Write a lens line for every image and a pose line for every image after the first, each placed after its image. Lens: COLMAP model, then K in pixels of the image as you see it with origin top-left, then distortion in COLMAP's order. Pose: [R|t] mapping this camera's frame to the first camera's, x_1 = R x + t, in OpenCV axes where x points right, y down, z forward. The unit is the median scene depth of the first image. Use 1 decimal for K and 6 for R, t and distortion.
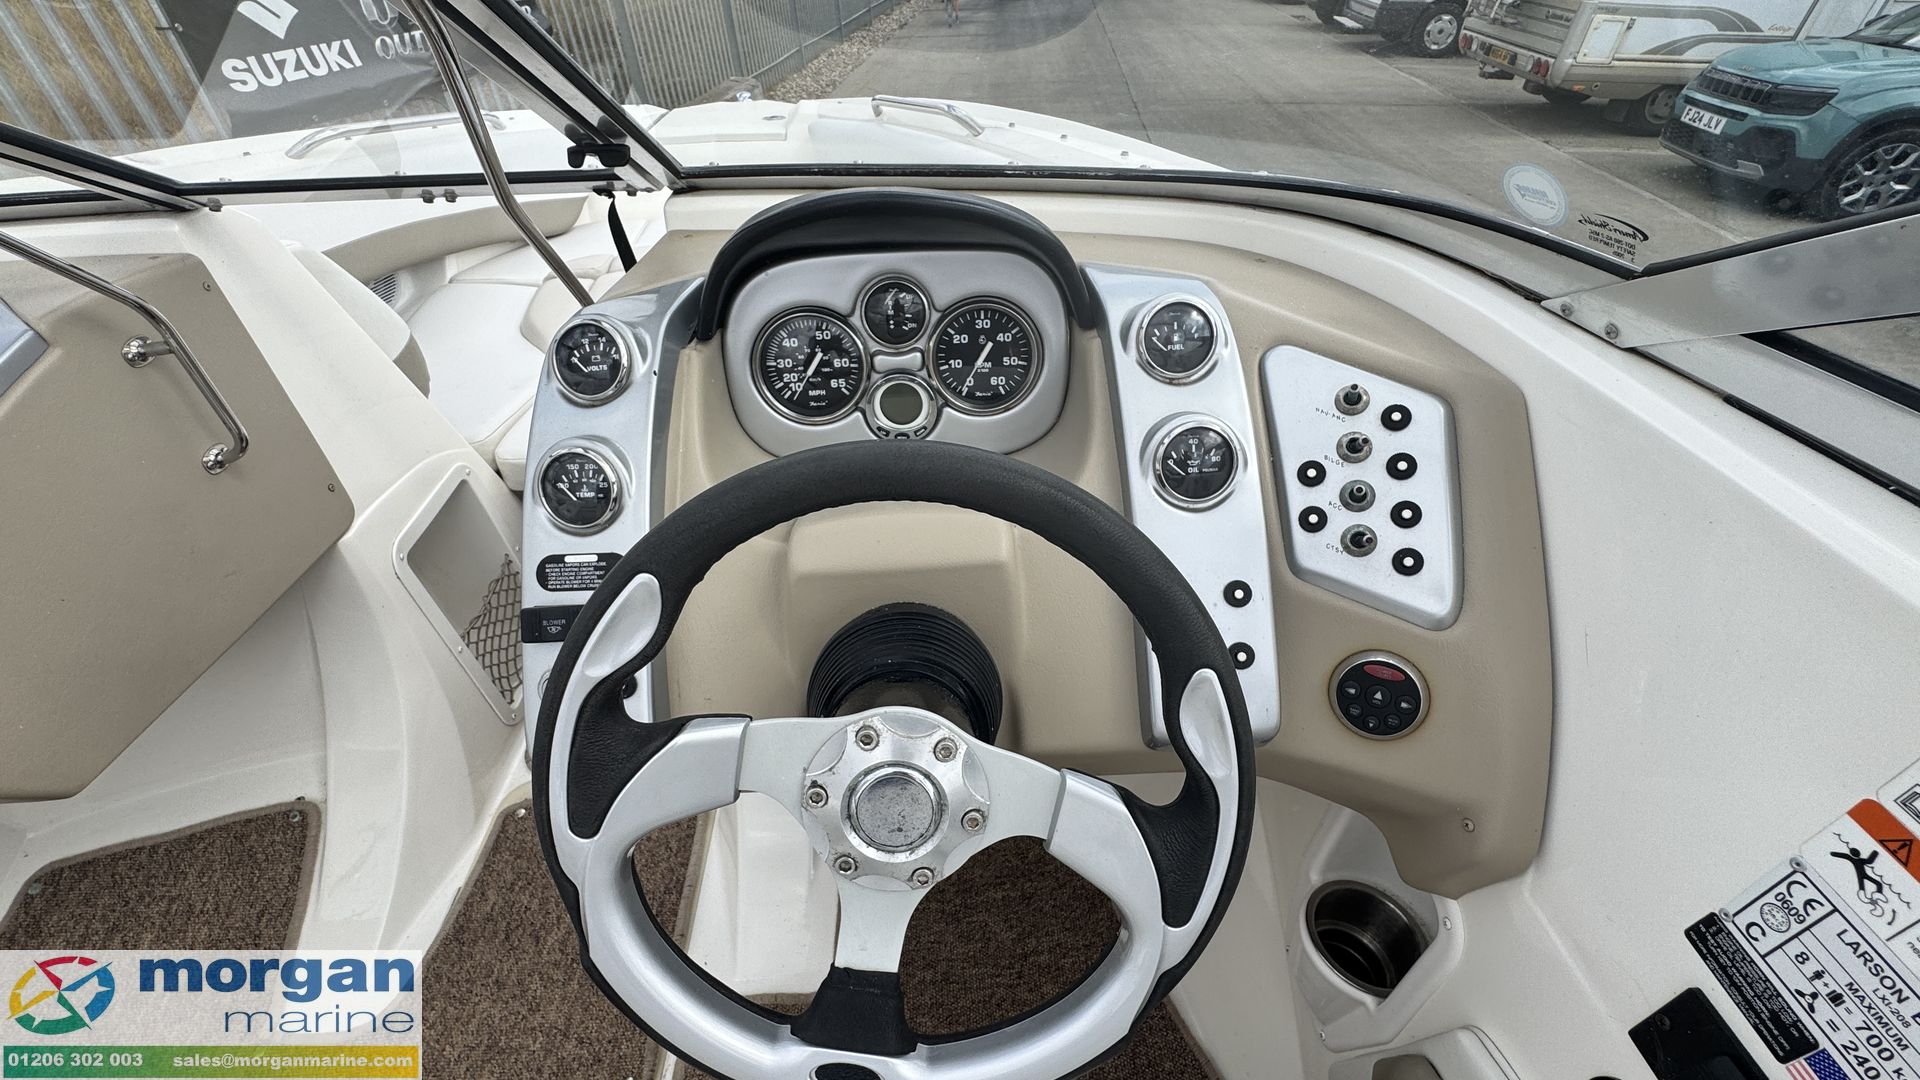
lens RADIAL K [[798.5, 0, 953.9], [0, 798.5, 536.9], [0, 0, 1]] dist [-0.002297, -0.000332]
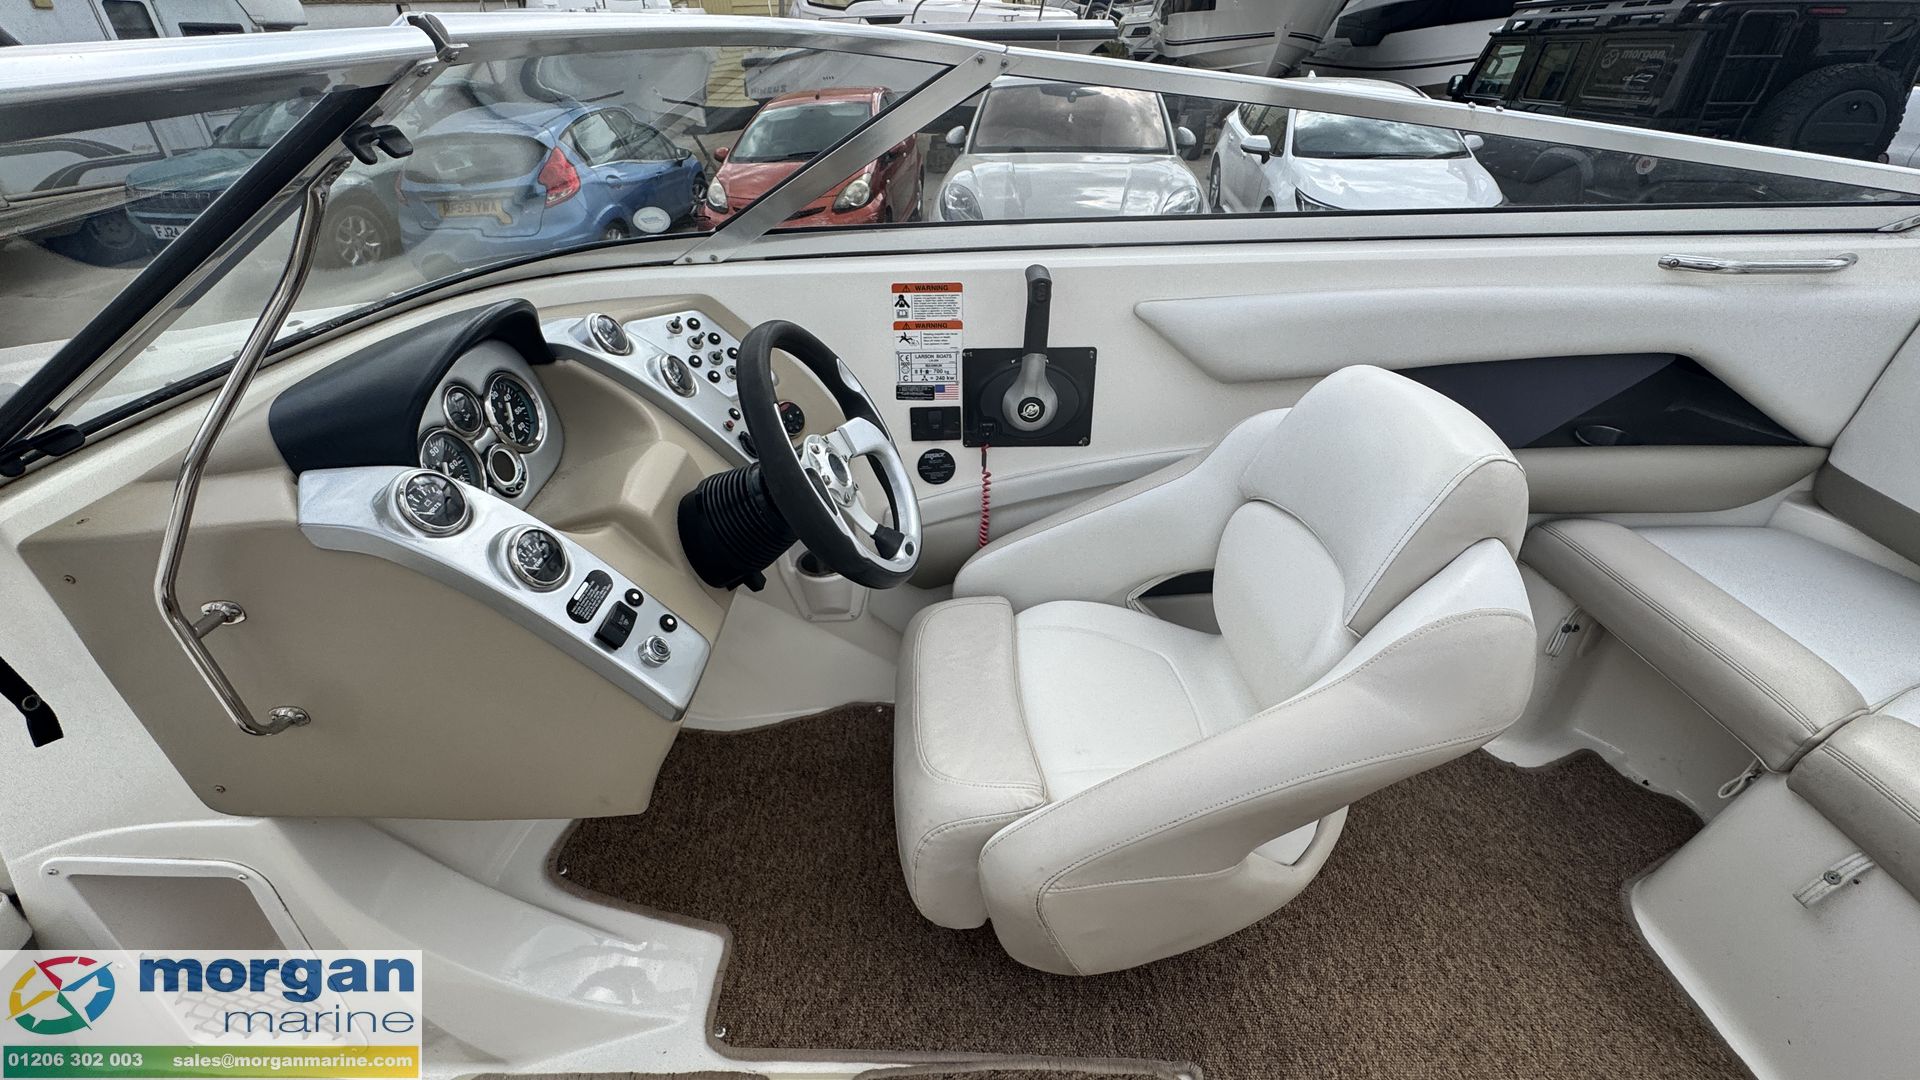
lens RADIAL K [[812.5, 0, 958.0], [0, 812.5, 530.8], [0, 0, 1]] dist [-0.001976, -0.000441]
pose [[0.054130, -0.533869, 0.843833, -1.270526], [0.630901, 0.673308, 0.385512, -0.139854], [-0.773972, 0.511508, 0.373265, -0.057086]]
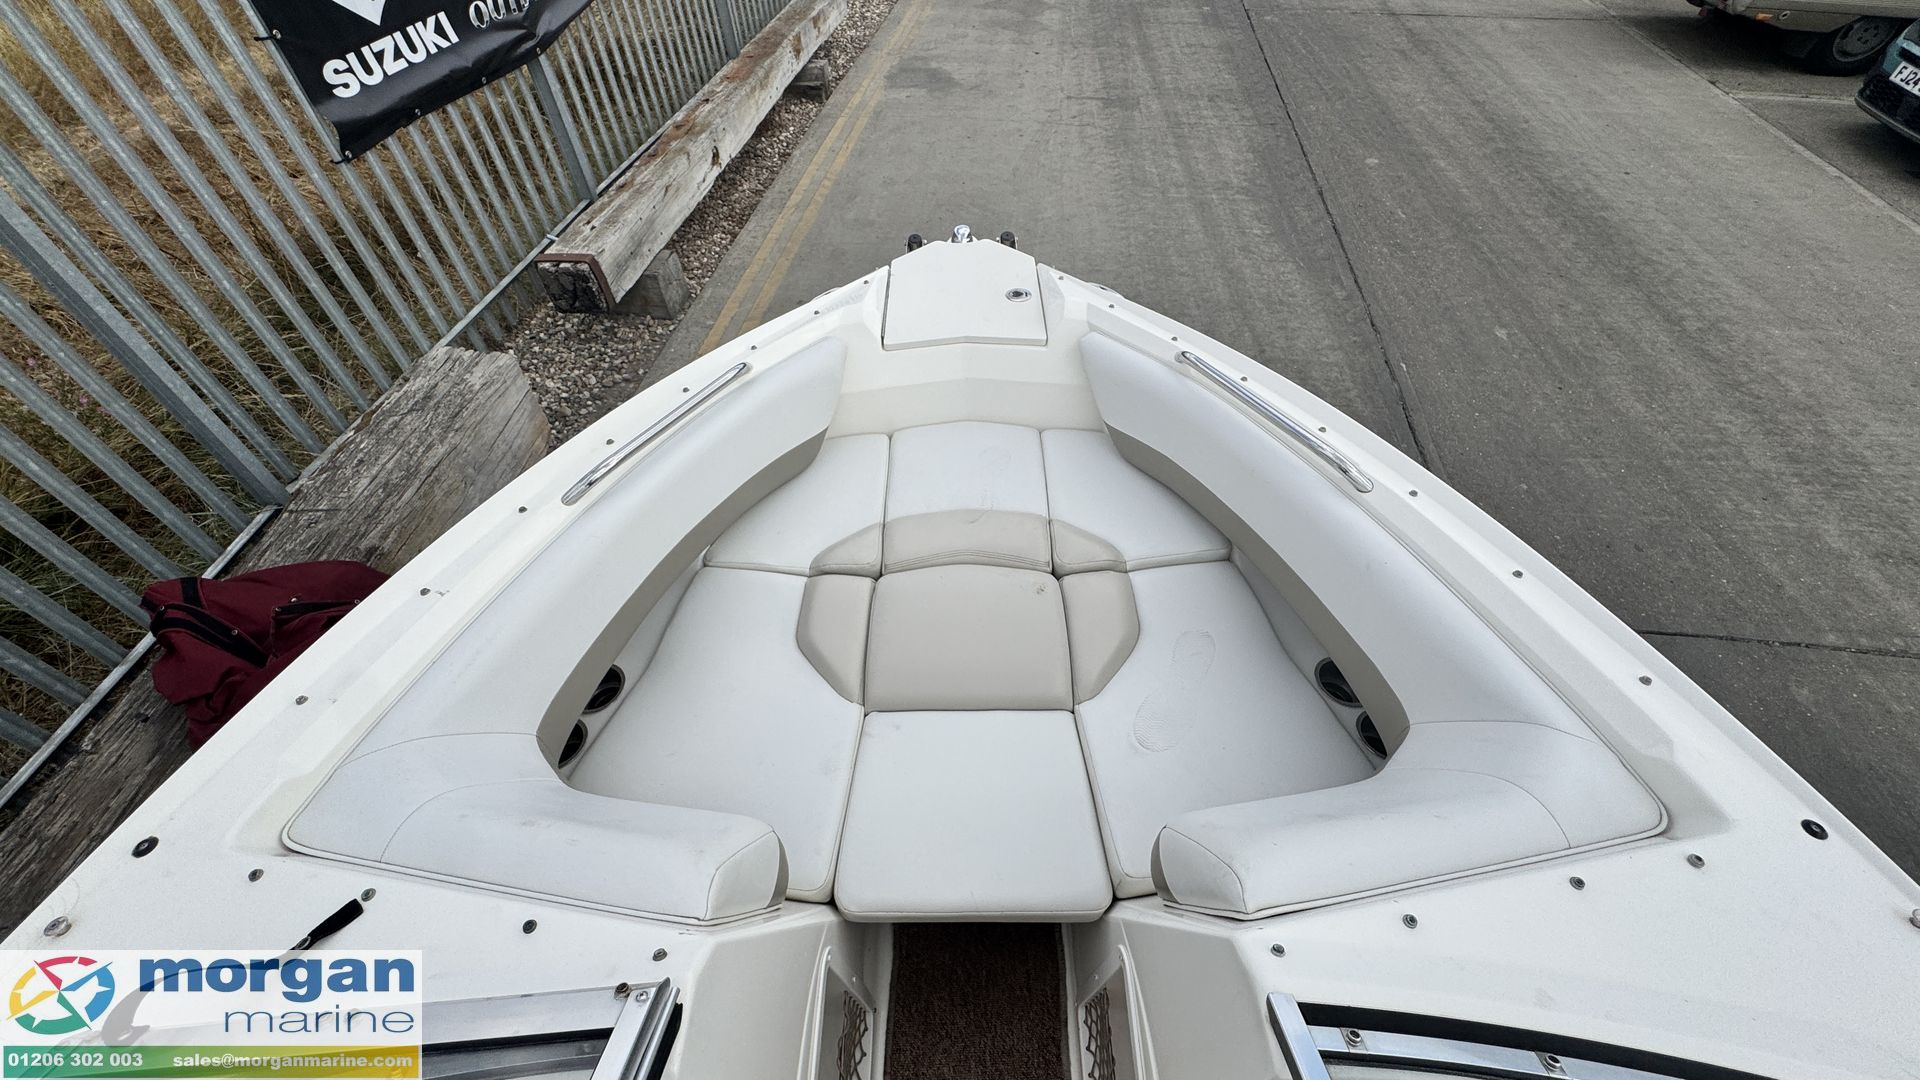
lens RADIAL K [[769.0, 0, 959.9], [0, 769.0, 544.3], [0, 0, 1]] dist [-0.002474, -0.000002]
pose [[0.998886, 0.038206, -0.027692, -0.859715], [-0.033041, 0.985303, 0.167590, -1.322058], [0.033688, -0.166489, 0.985468, 0.414498]]
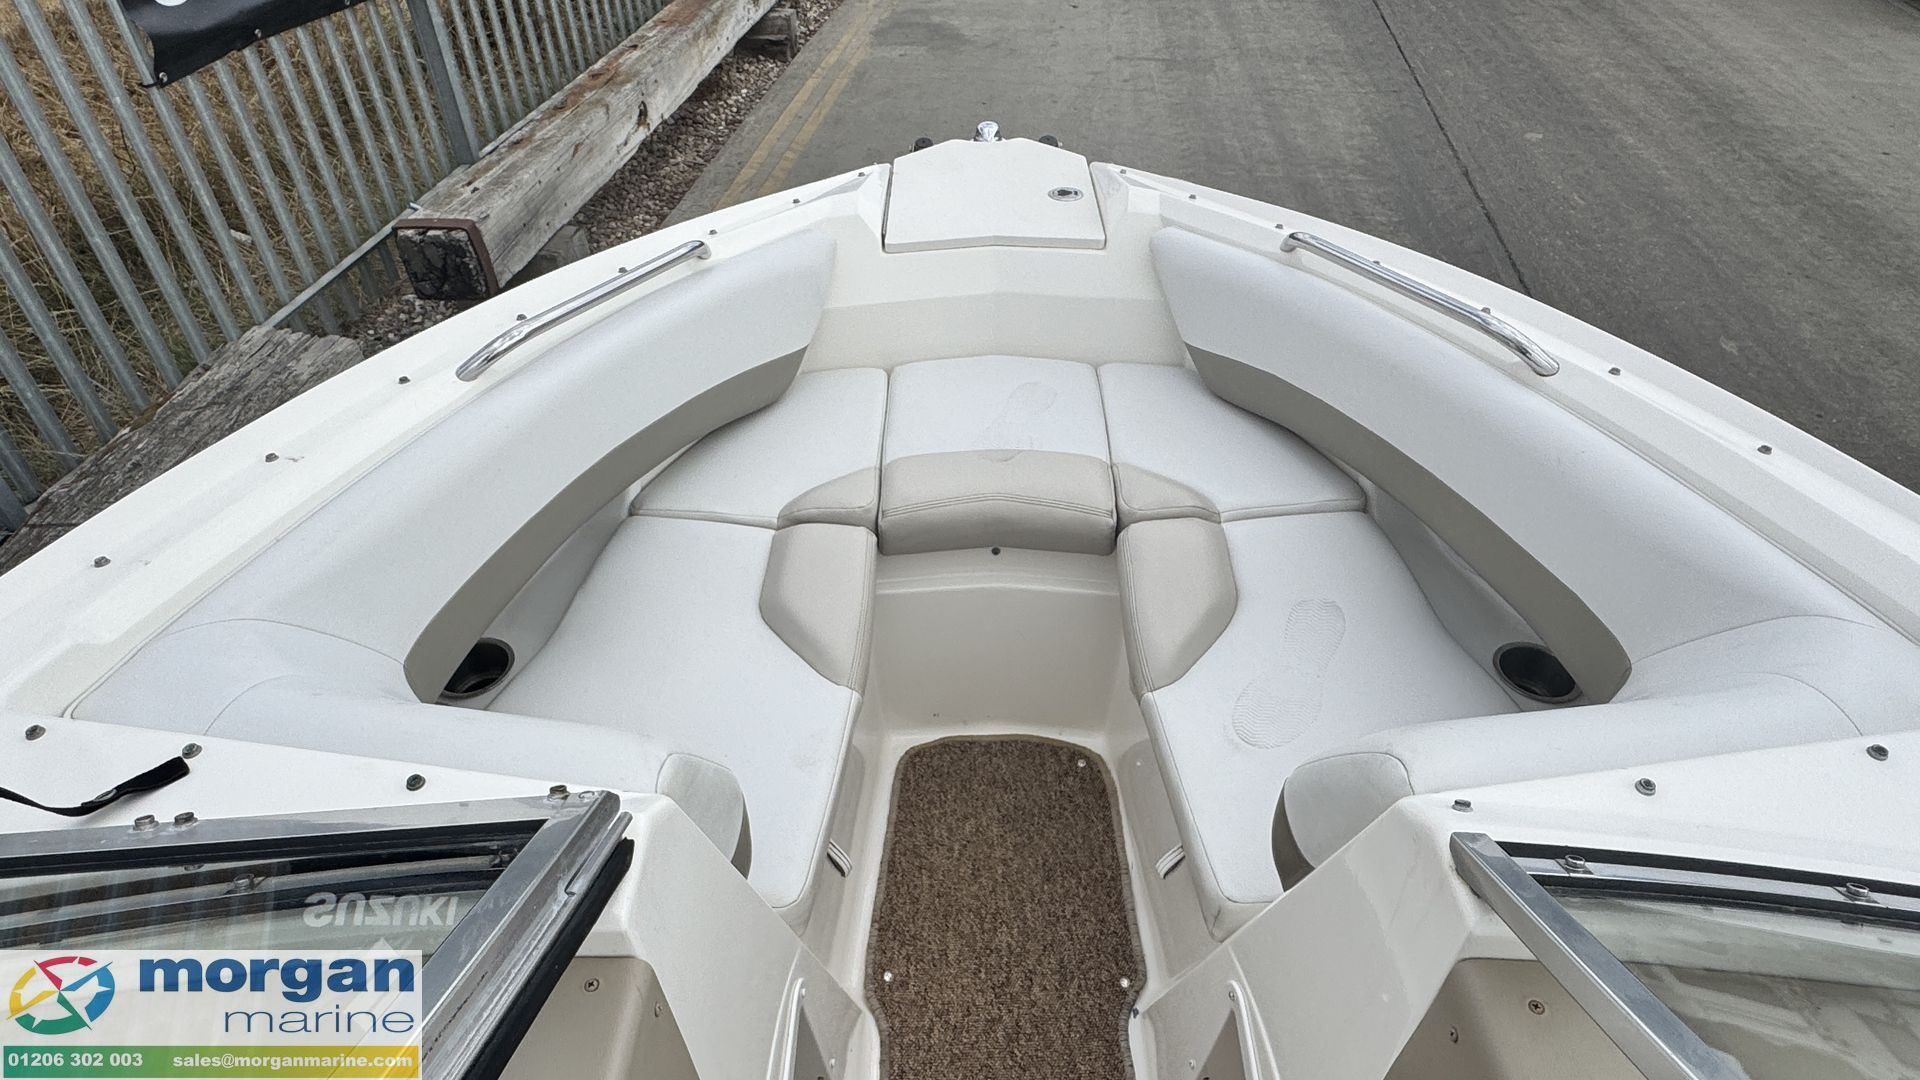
lens RADIAL K [[1122.1, 0, 948.6], [0, 1122.1, 544.2], [0, 0, 1]] dist [-0.003227, 0.000765]
pose [[0.997933, 0.048313, -0.042378, -0.899434], [-0.047235, 0.998543, 0.026092, -0.880022], [0.043577, -0.024036, 0.998761, 0.264010]]
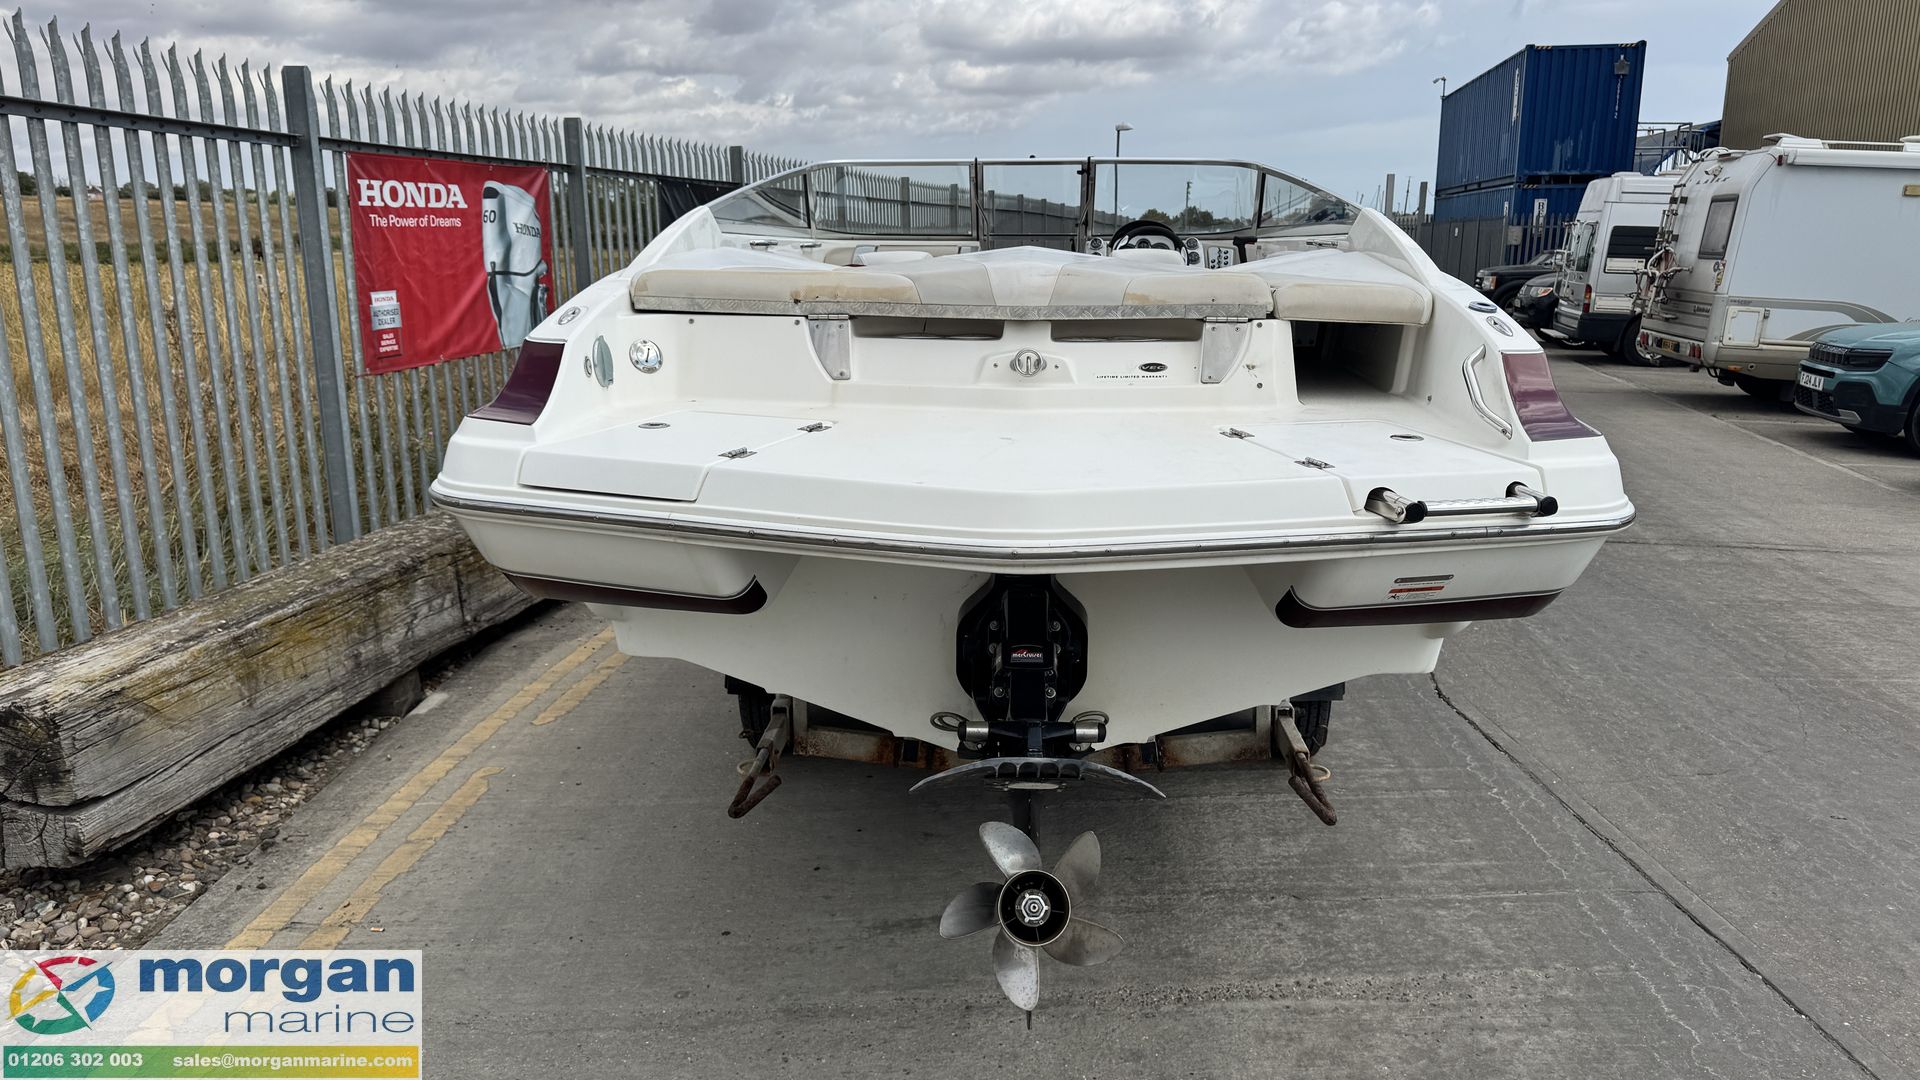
lens RADIAL K [[1319.5, 0, 960.0], [0, 1319.5, 540.0], [0, 0, 1]] dist [-0.049553, -0.003392]
pose [[0.994531, 0.037133, -0.097616, -0.406602], [-0.075270, 0.902790, -0.423444, 5.291137], [0.072403, 0.428476, 0.900648, -6.058586]]
